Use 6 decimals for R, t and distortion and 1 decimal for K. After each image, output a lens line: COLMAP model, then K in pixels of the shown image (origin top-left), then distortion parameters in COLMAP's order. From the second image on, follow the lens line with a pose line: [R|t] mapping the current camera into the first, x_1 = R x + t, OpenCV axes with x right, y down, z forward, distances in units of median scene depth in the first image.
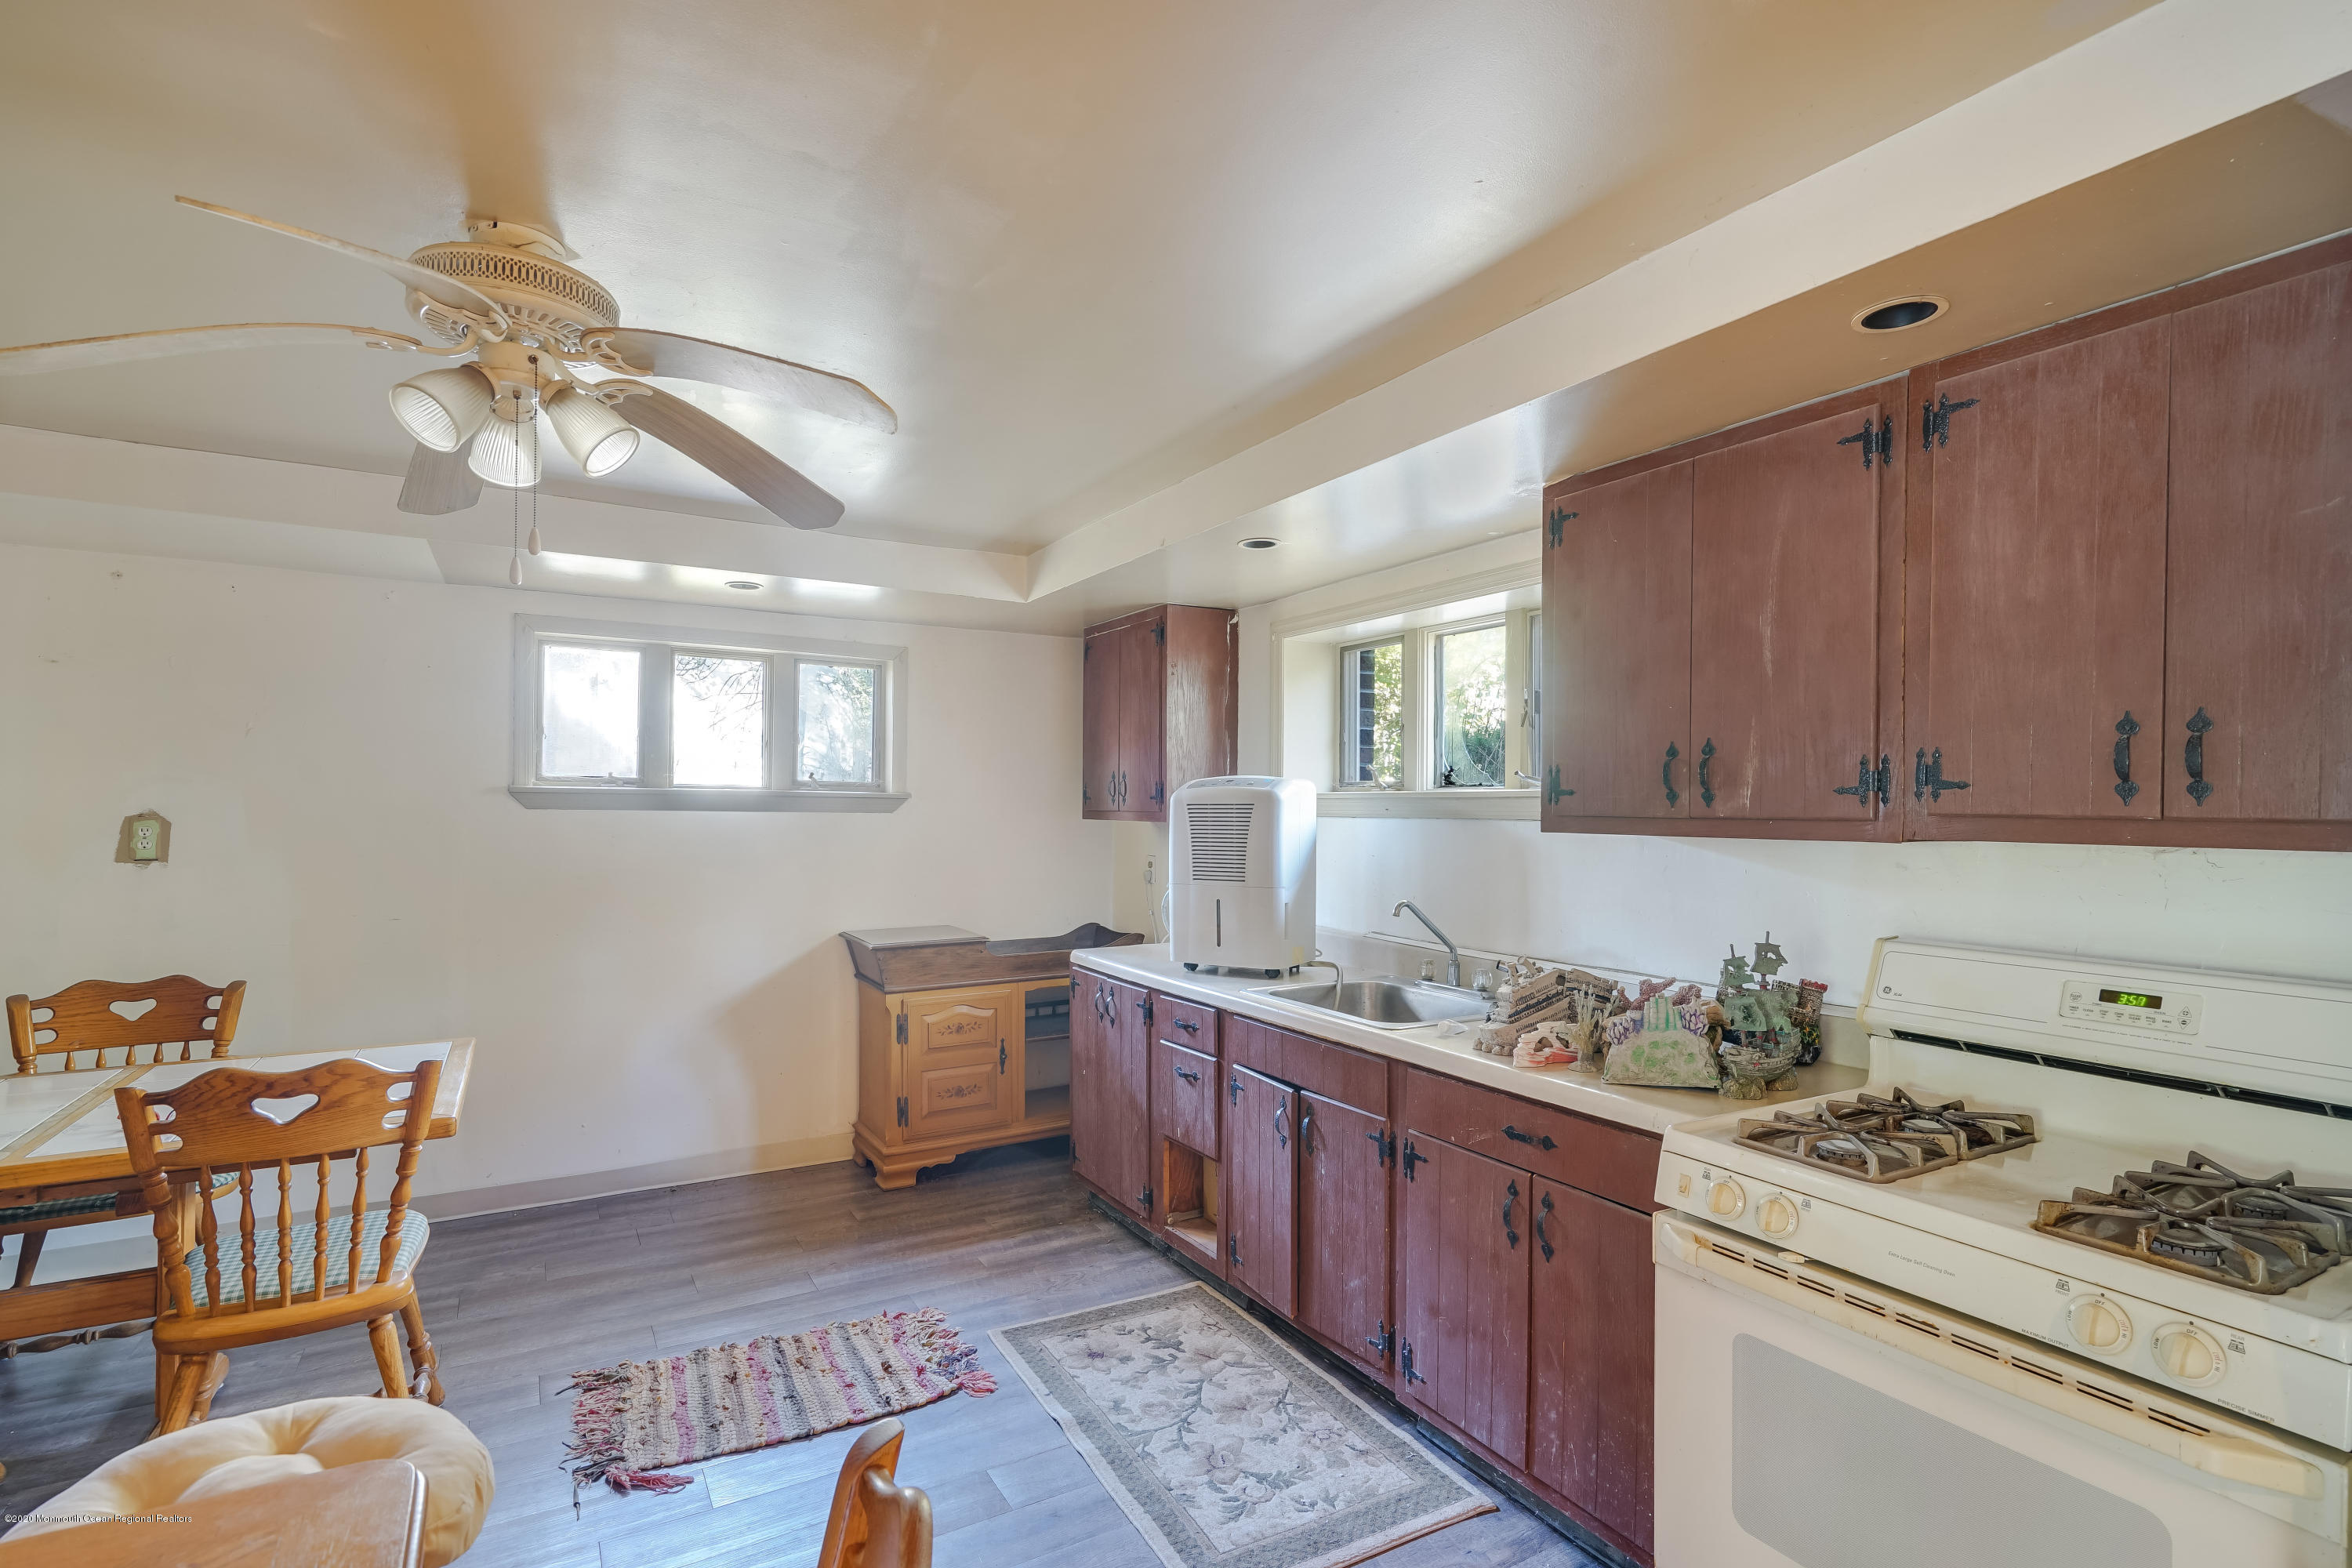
lens RADIAL K [[1134.1, 0, 1187.7], [0, 1134.1, 802.0], [0, 0, 1]] dist [-0.005049, 0.001618]
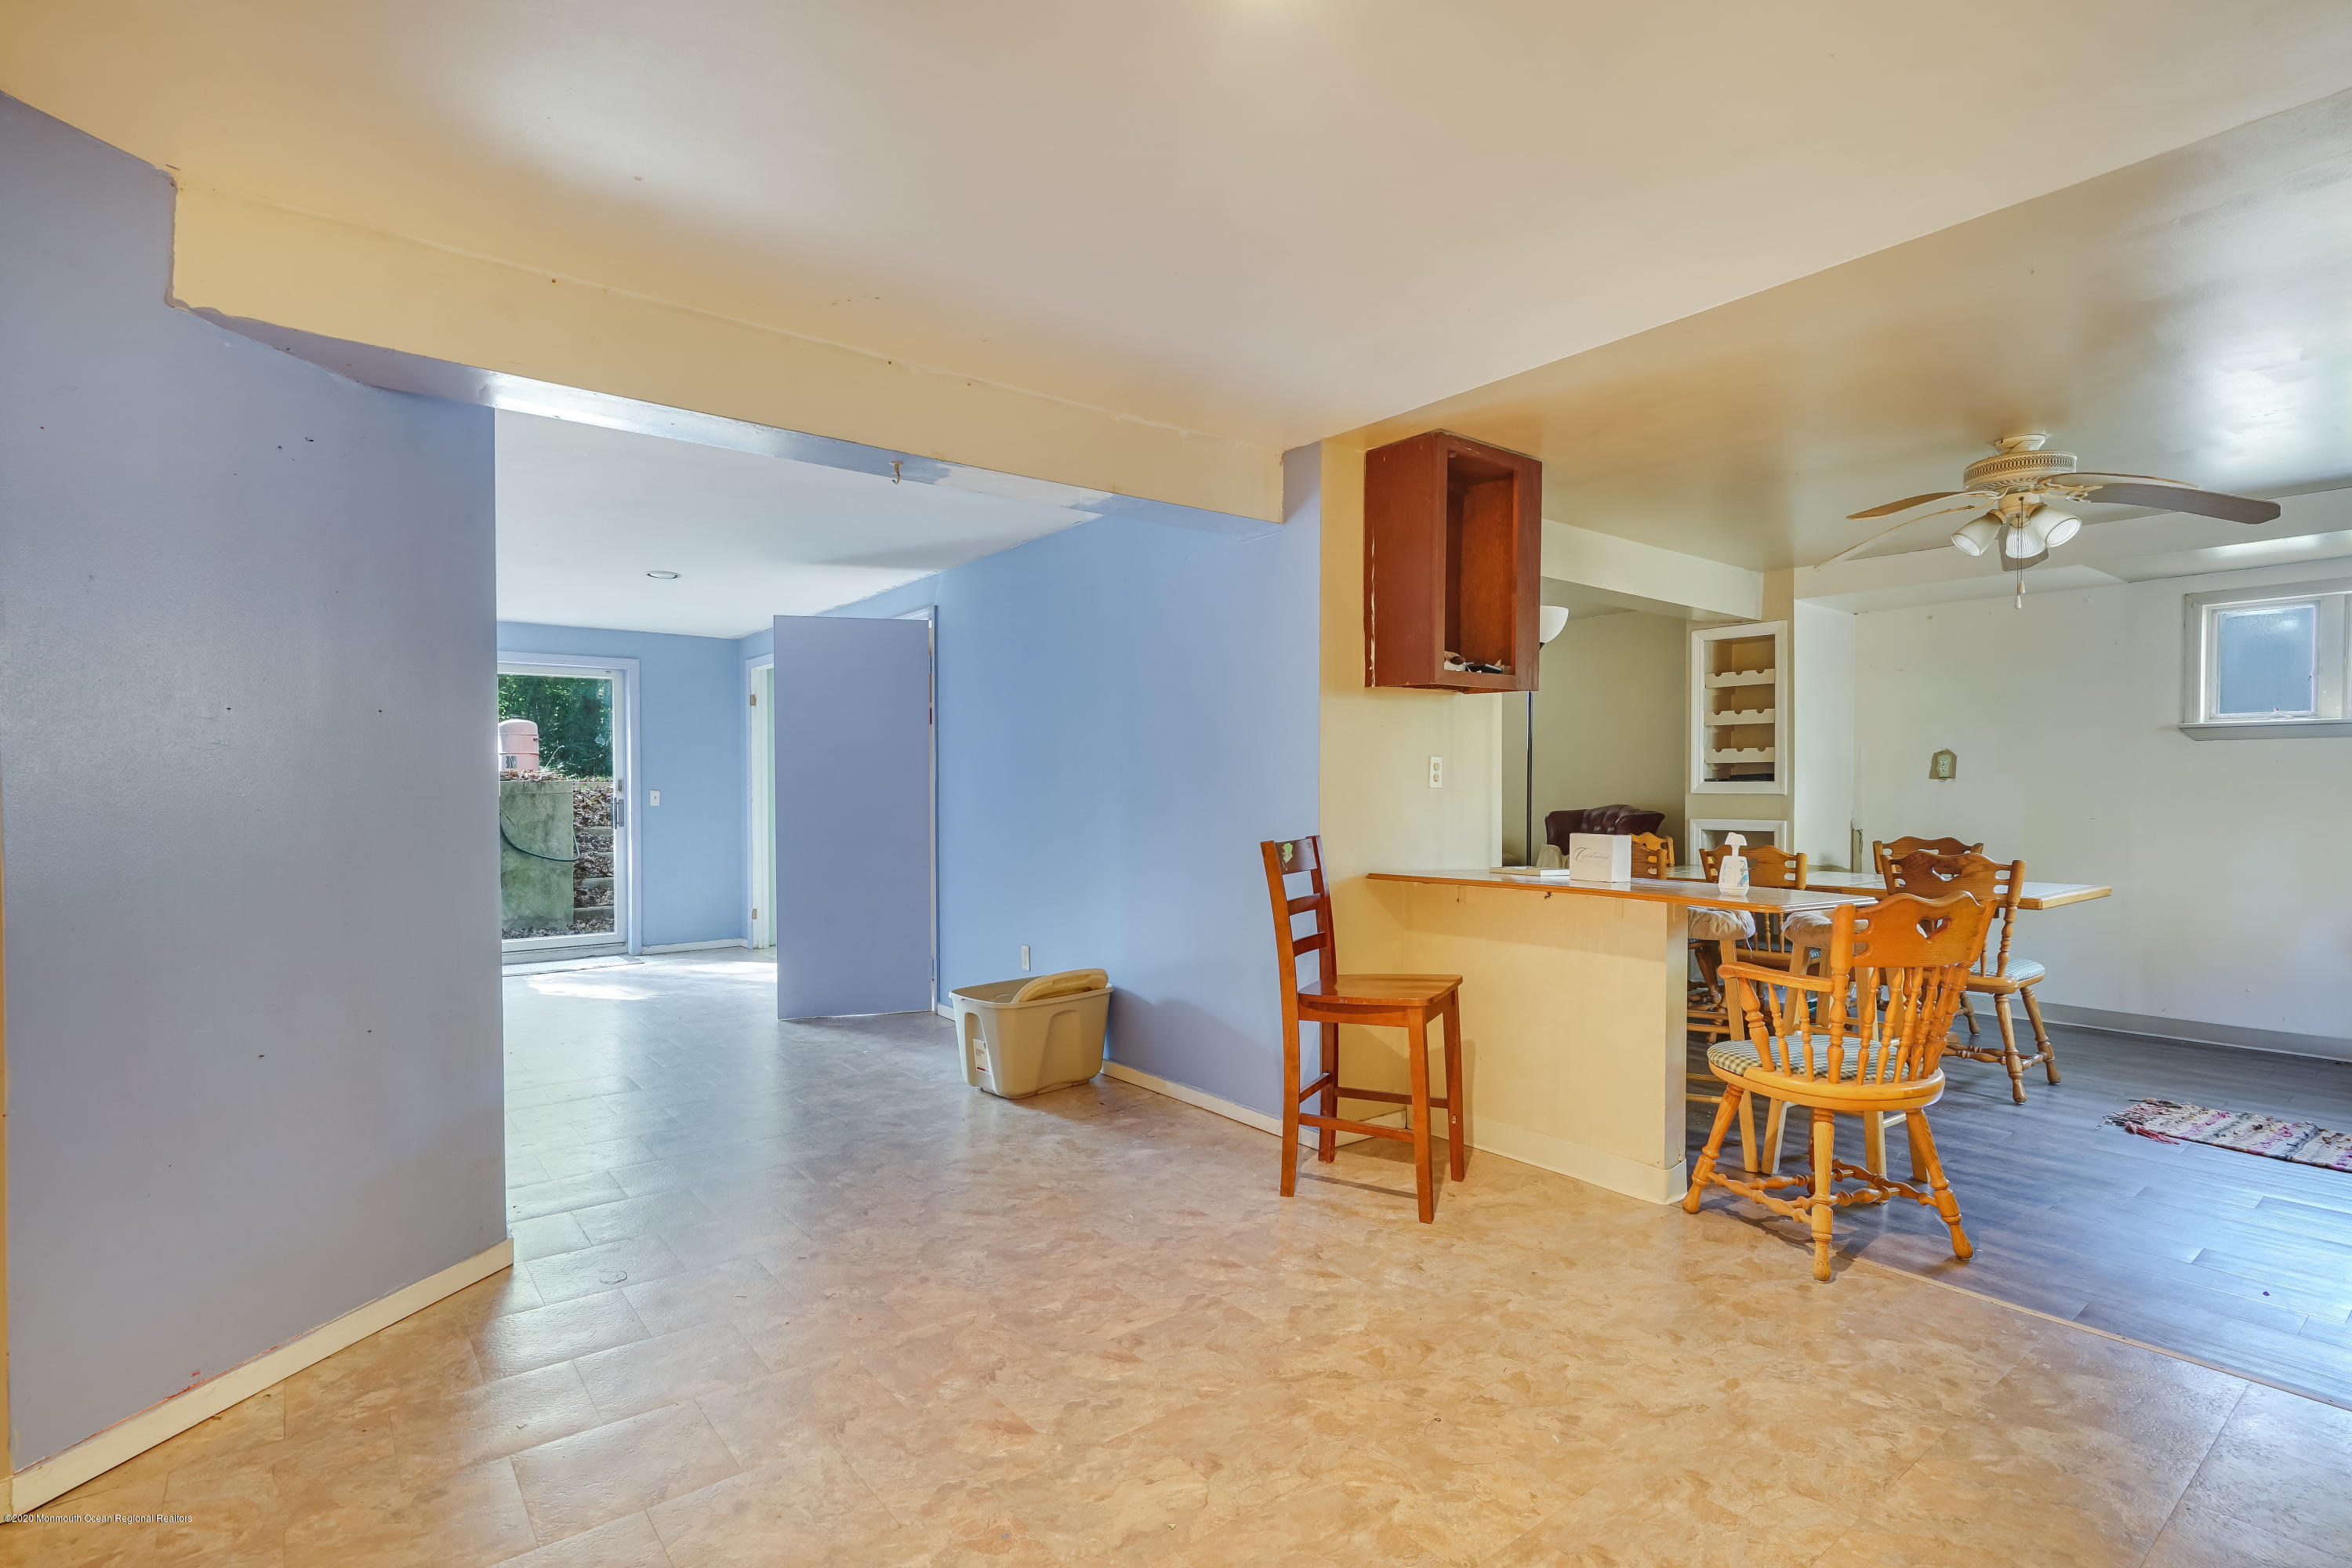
lens RADIAL K [[1134.1, 0, 1168.7], [0, 1134.1, 798.2], [0, 0, 1]] dist [-0.005049, 0.001618]
pose [[0.132210, 0.001875, -0.991220, 0.724754], [0.006615, 0.999974, 0.002773, 0.078119], [0.991200, -0.006923, 0.132195, -0.466197]]
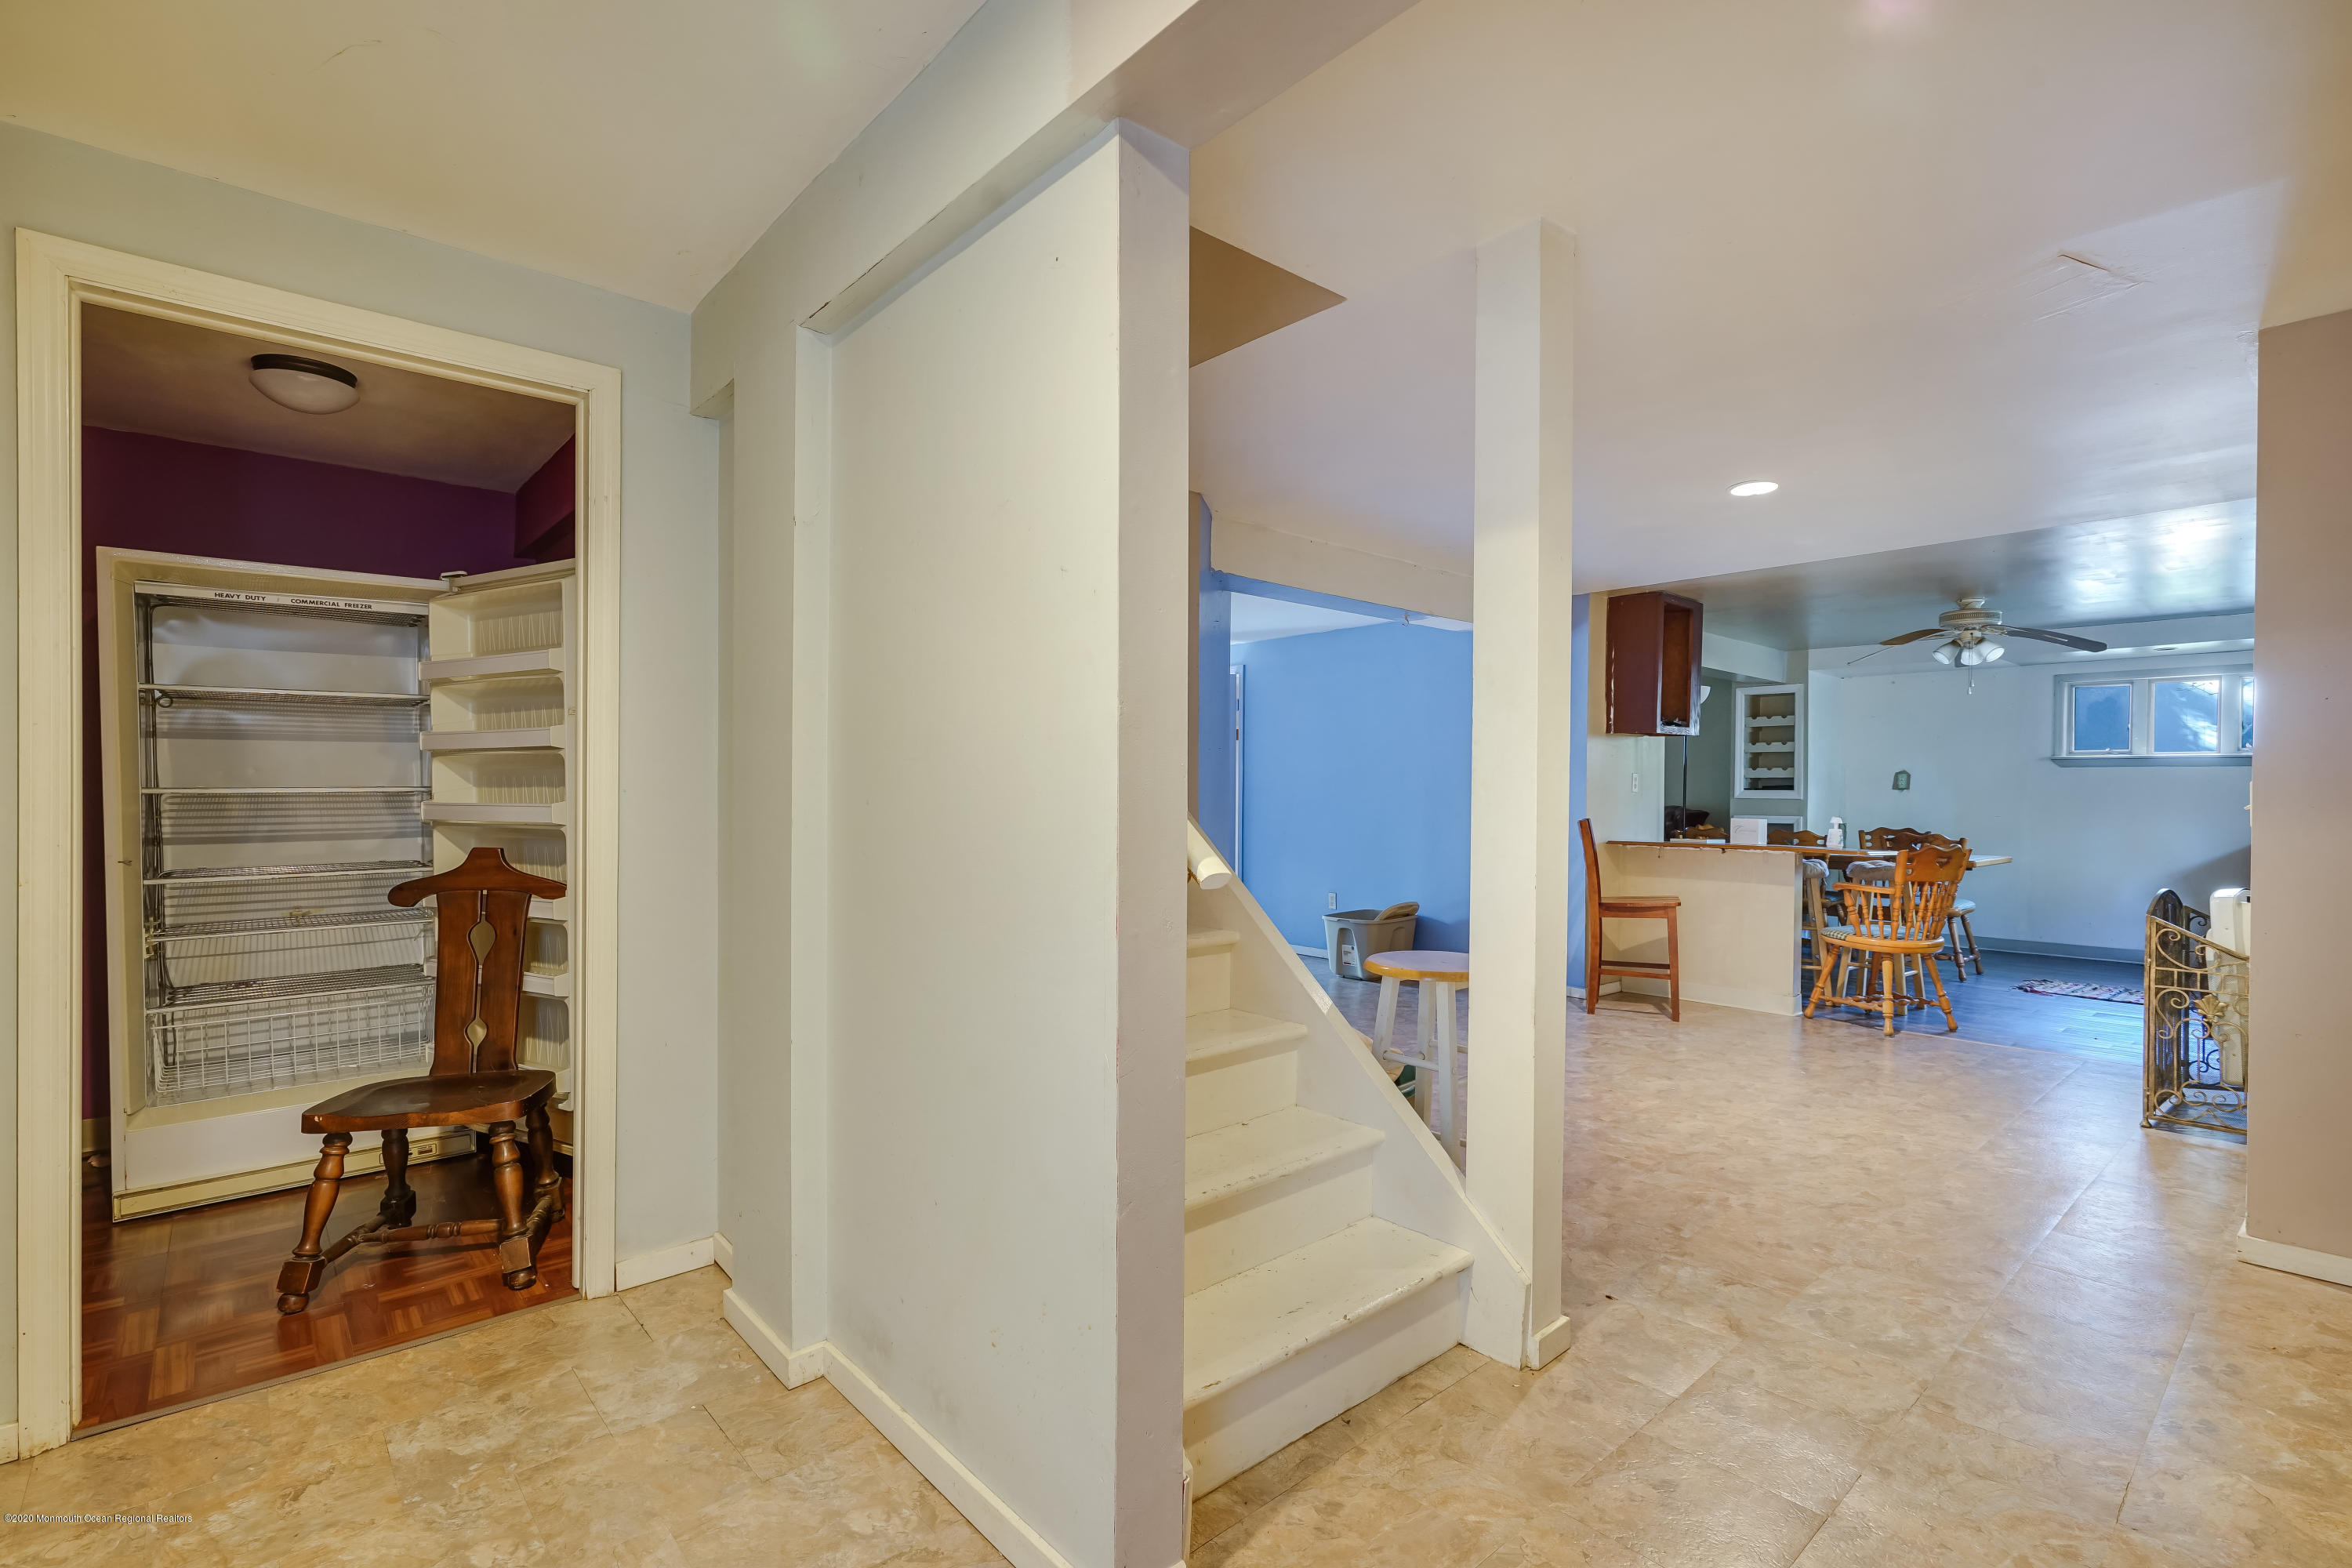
lens RADIAL K [[1099.4, 0, 1180.5], [0, 1099.4, 798.7], [0, 0, 1]] dist [0.004290, -0.001045]
pose [[0.198758, -0.000348, -0.980049, 1.399222], [-0.002185, 0.999997, -0.000798, 0.088211], [0.980046, 0.002300, 0.198757, -1.287610]]
